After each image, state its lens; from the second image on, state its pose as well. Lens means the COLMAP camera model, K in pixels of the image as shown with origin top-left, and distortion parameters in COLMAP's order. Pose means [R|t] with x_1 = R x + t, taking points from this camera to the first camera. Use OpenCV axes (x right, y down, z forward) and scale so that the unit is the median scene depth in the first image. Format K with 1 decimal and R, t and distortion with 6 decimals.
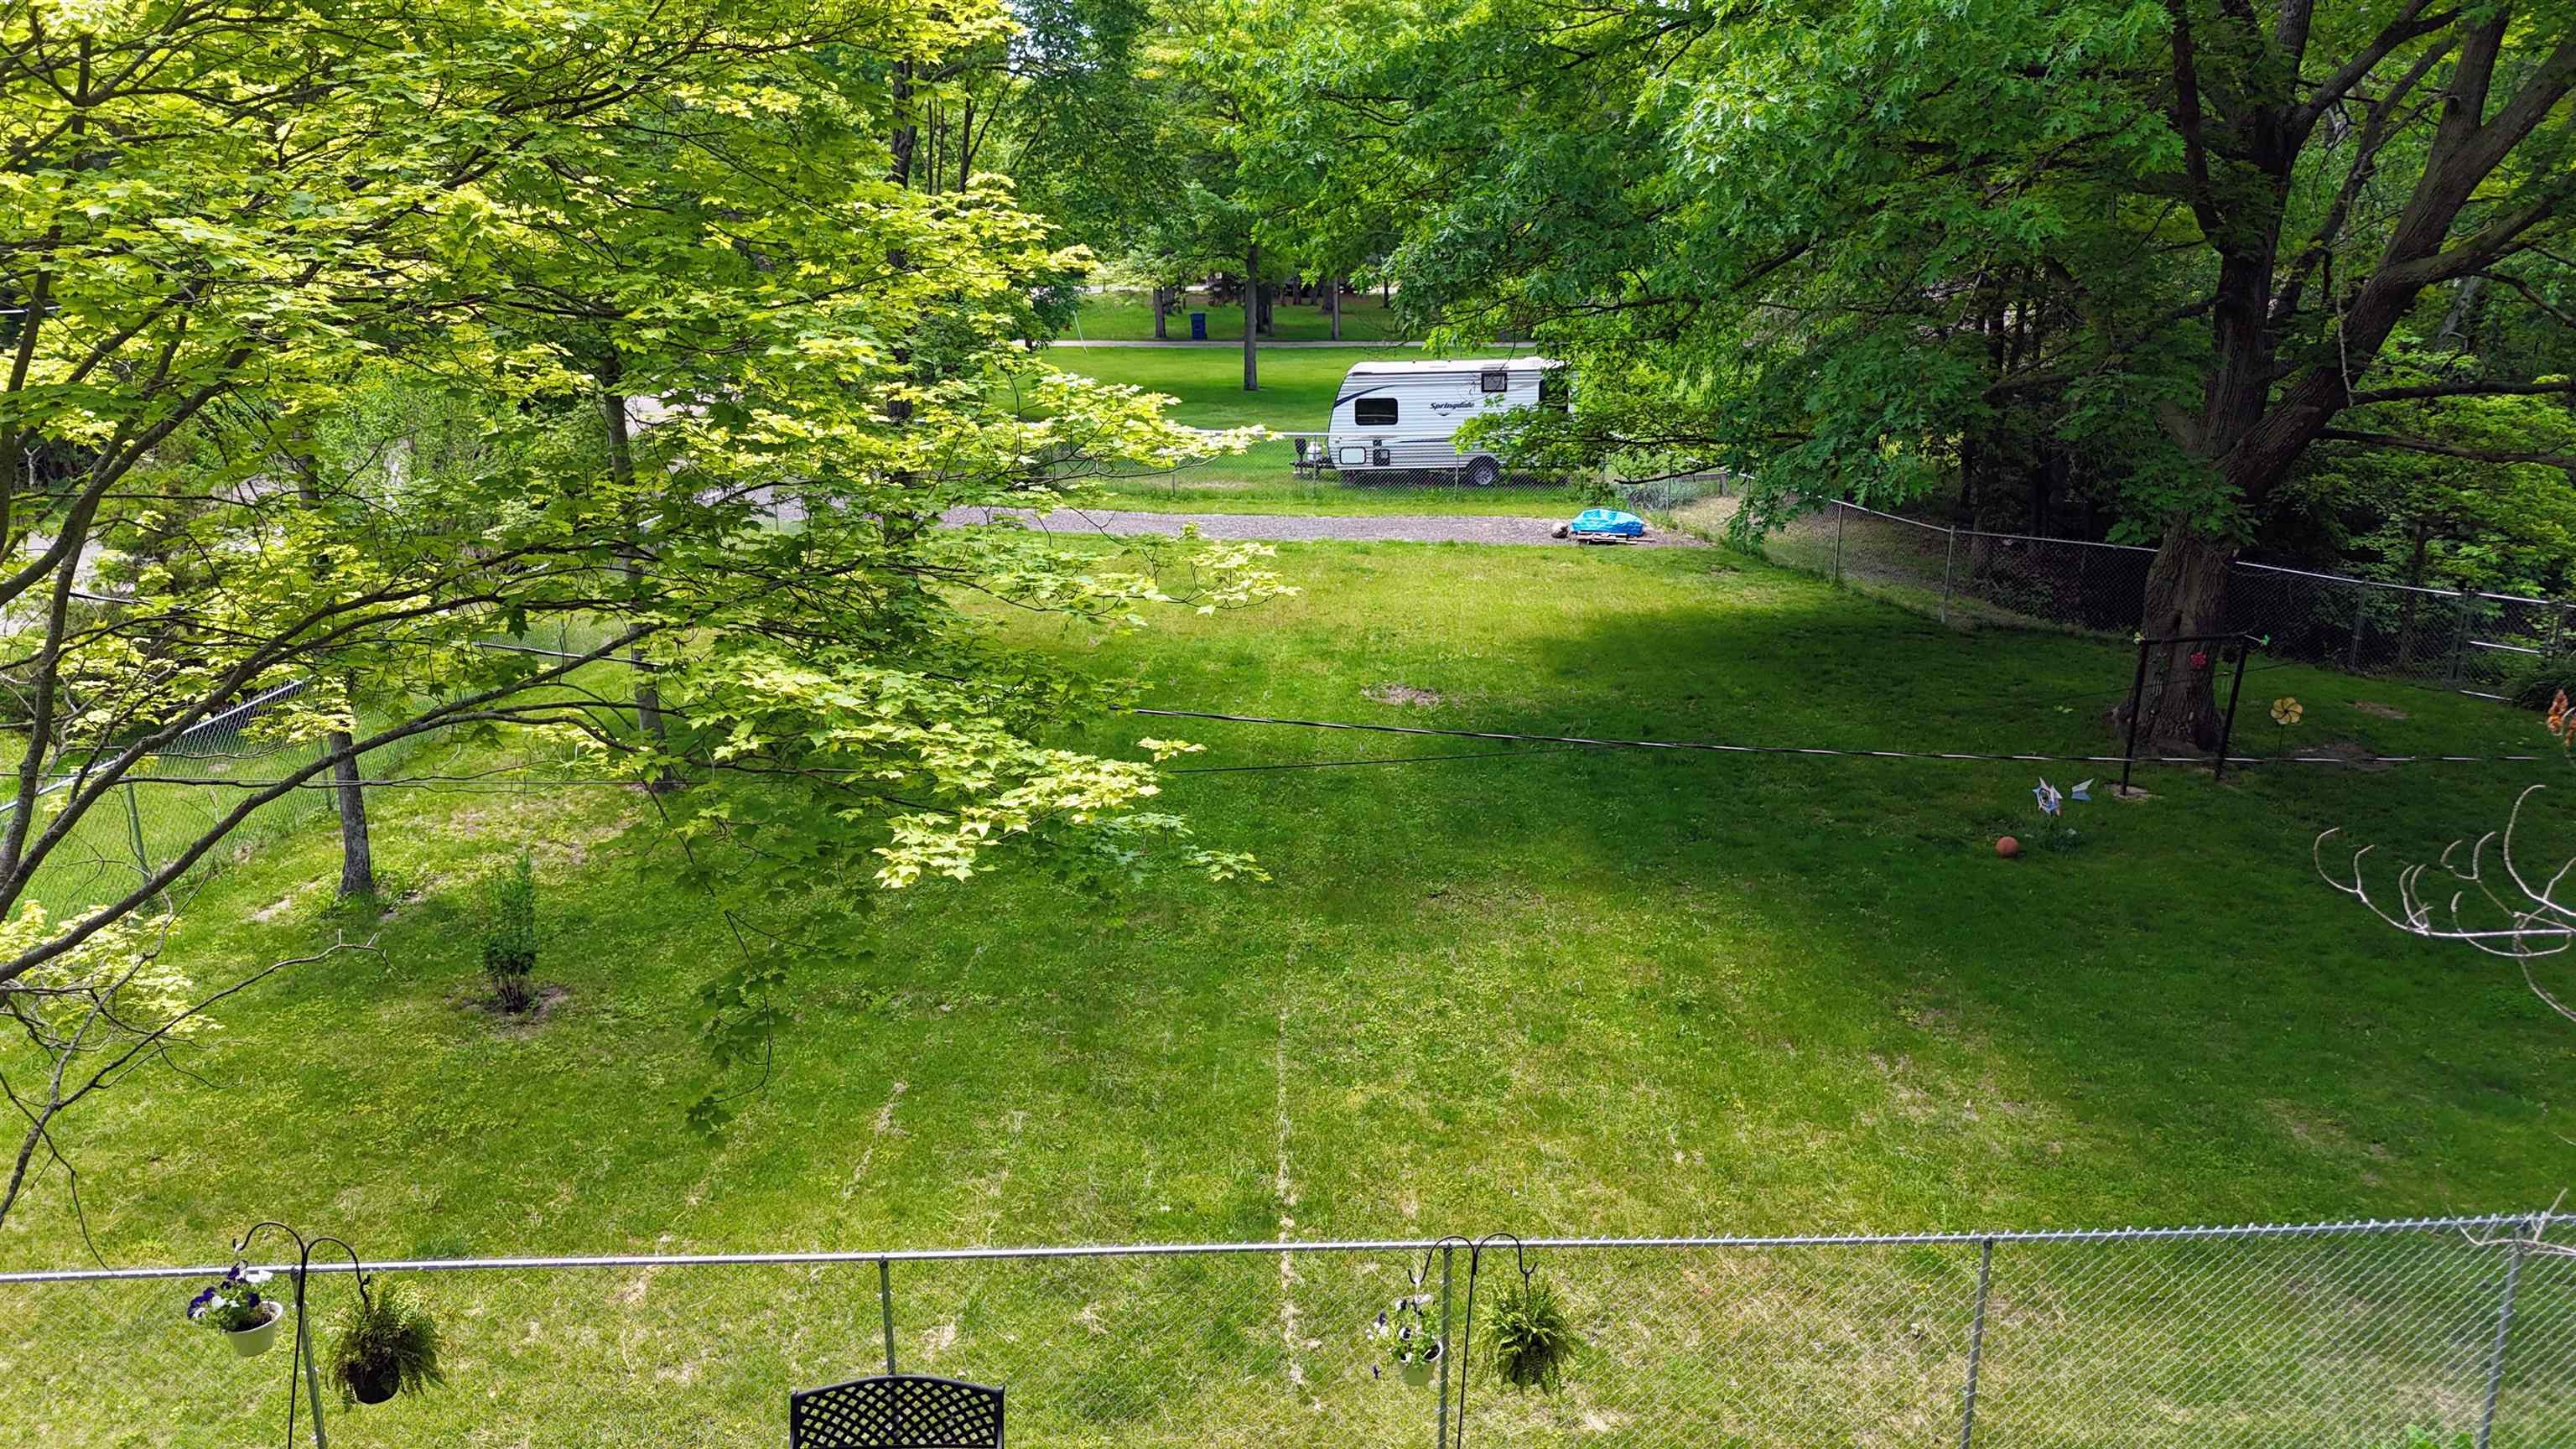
lens RADIAL K [[1888.4, 0, 1288.0], [0, 1888.4, 724.5], [0, 0, 1]] dist [0.106930, -0.108306]
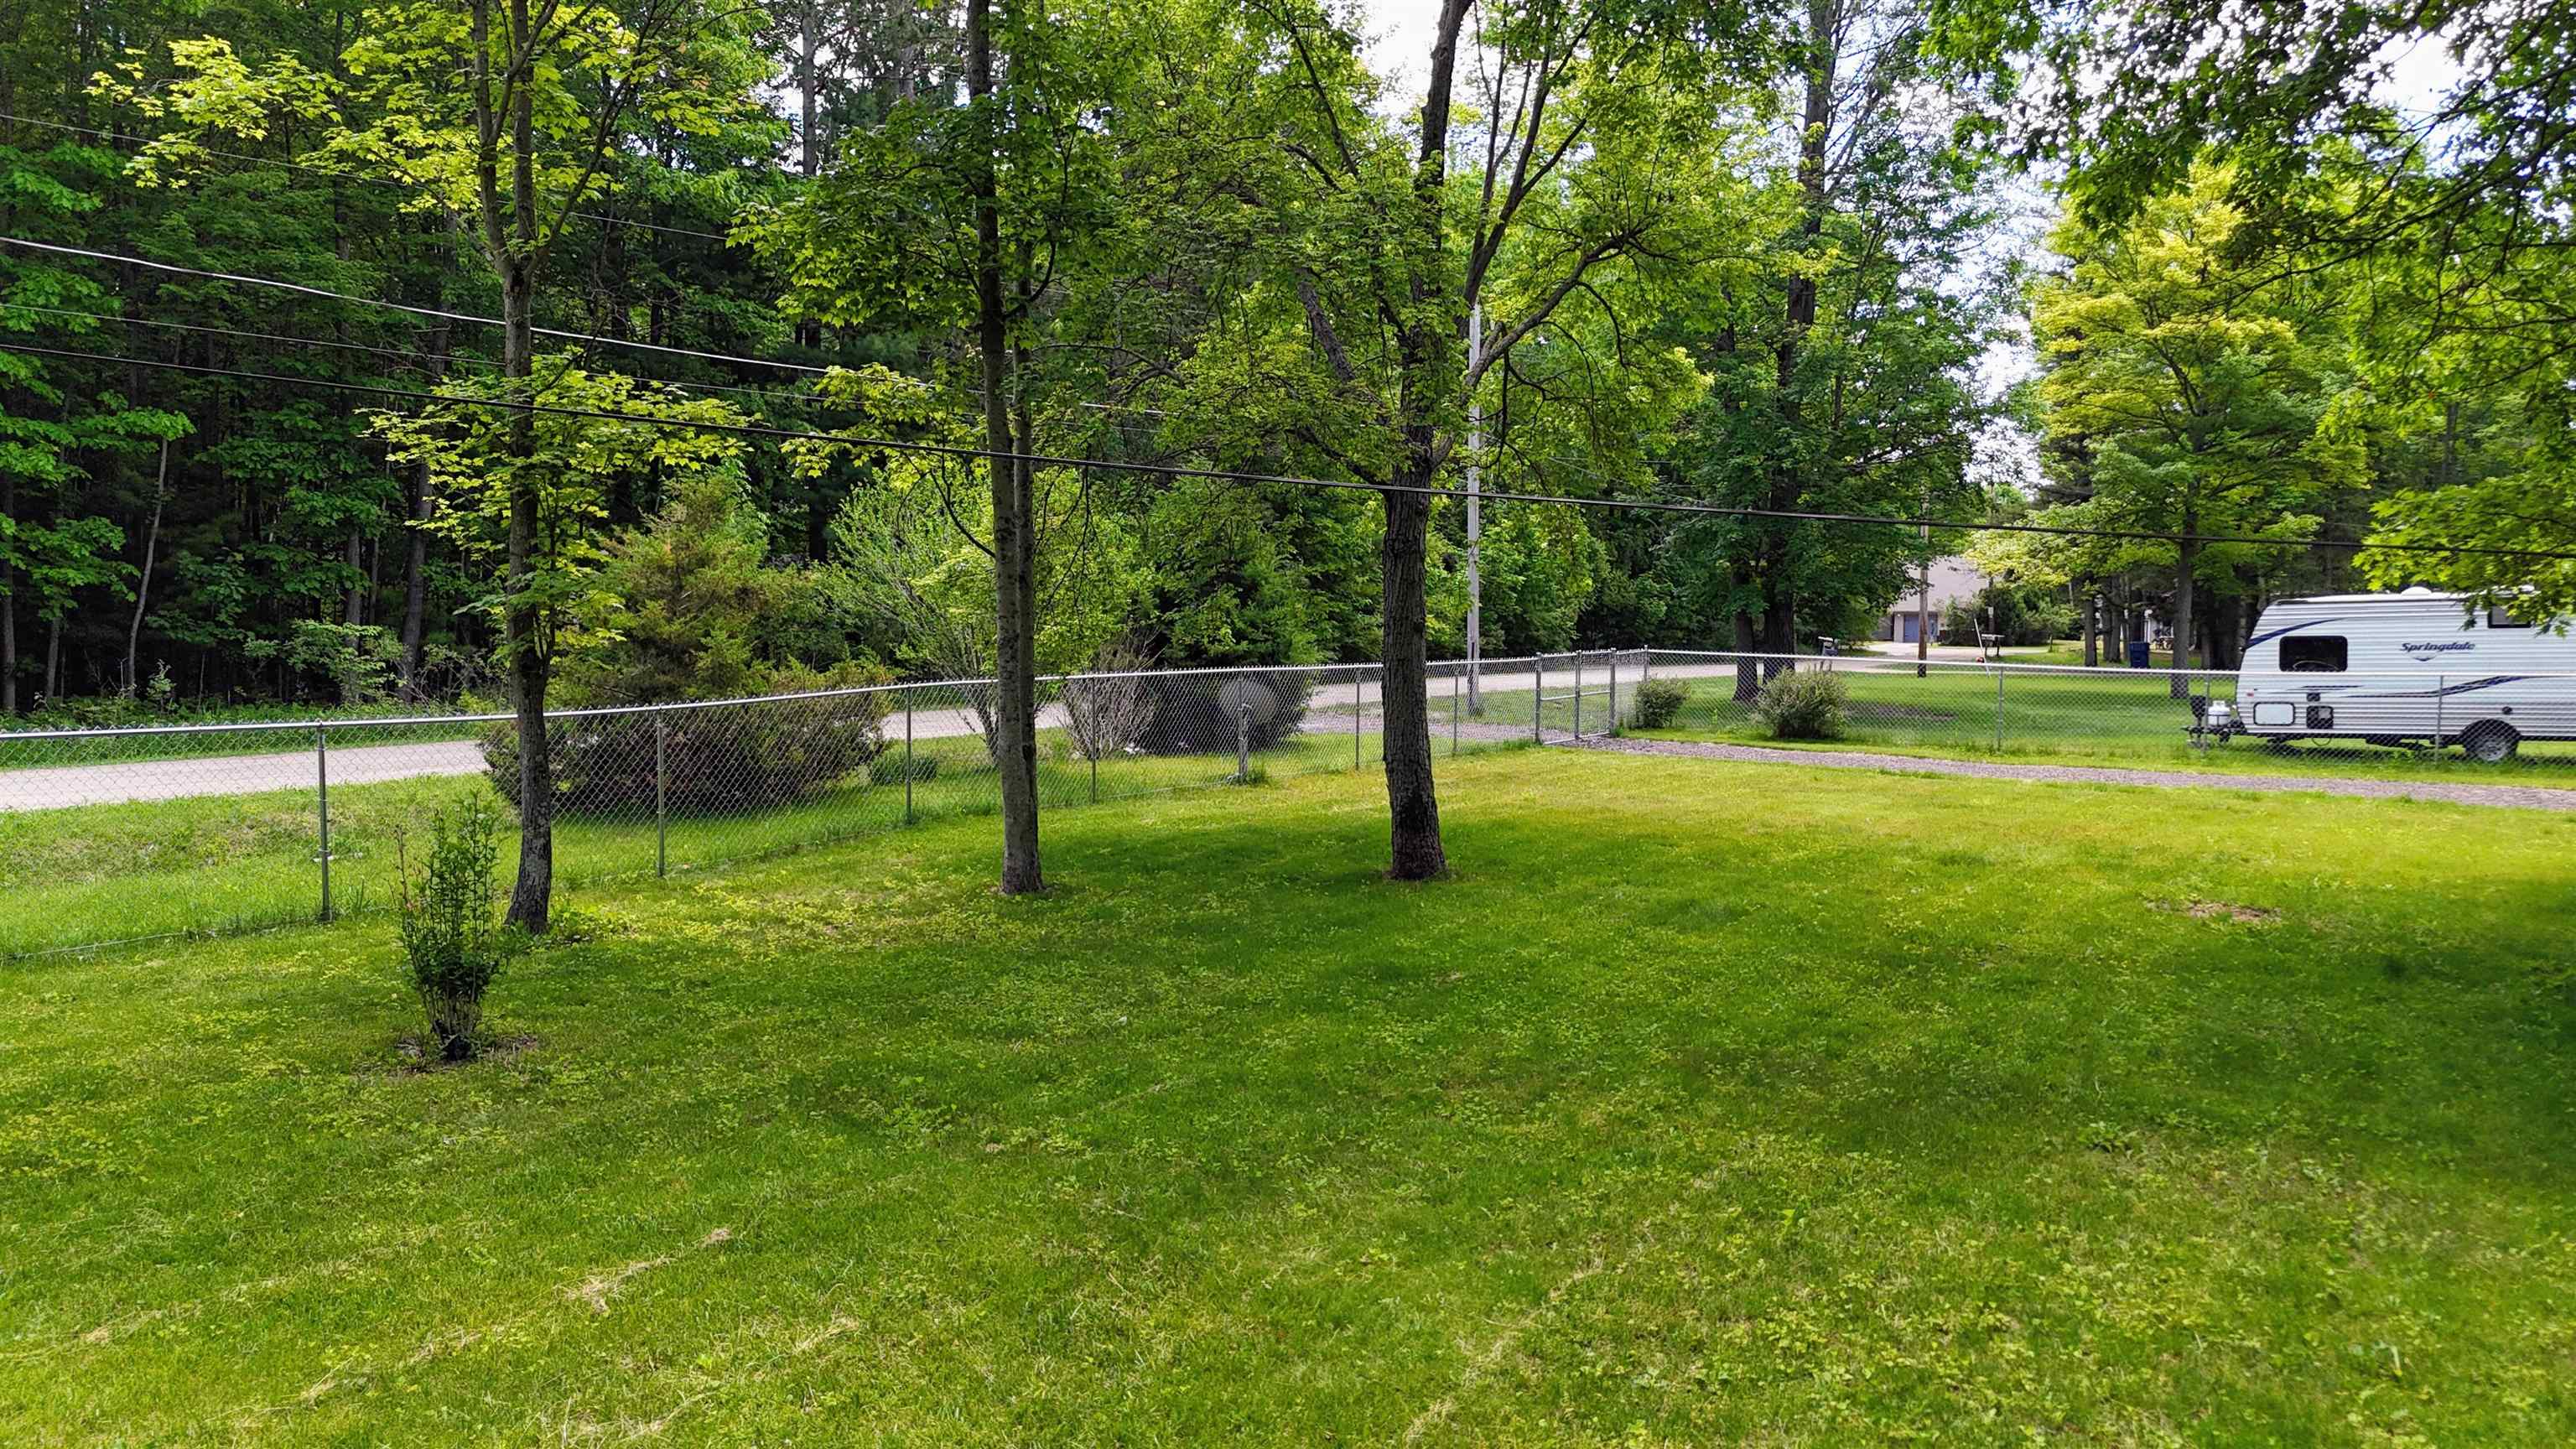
lens RADIAL K [[1888.4, 0, 1288.0], [0, 1888.4, 724.5], [0, 0, 1]] dist [0.106930, -0.108306]
pose [[0.880692, 0.034209, -0.472452, 0.050802], [-0.131793, 0.975703, -0.175025, 0.040995], [0.454985, 0.216409, 0.863803, 0.194138]]
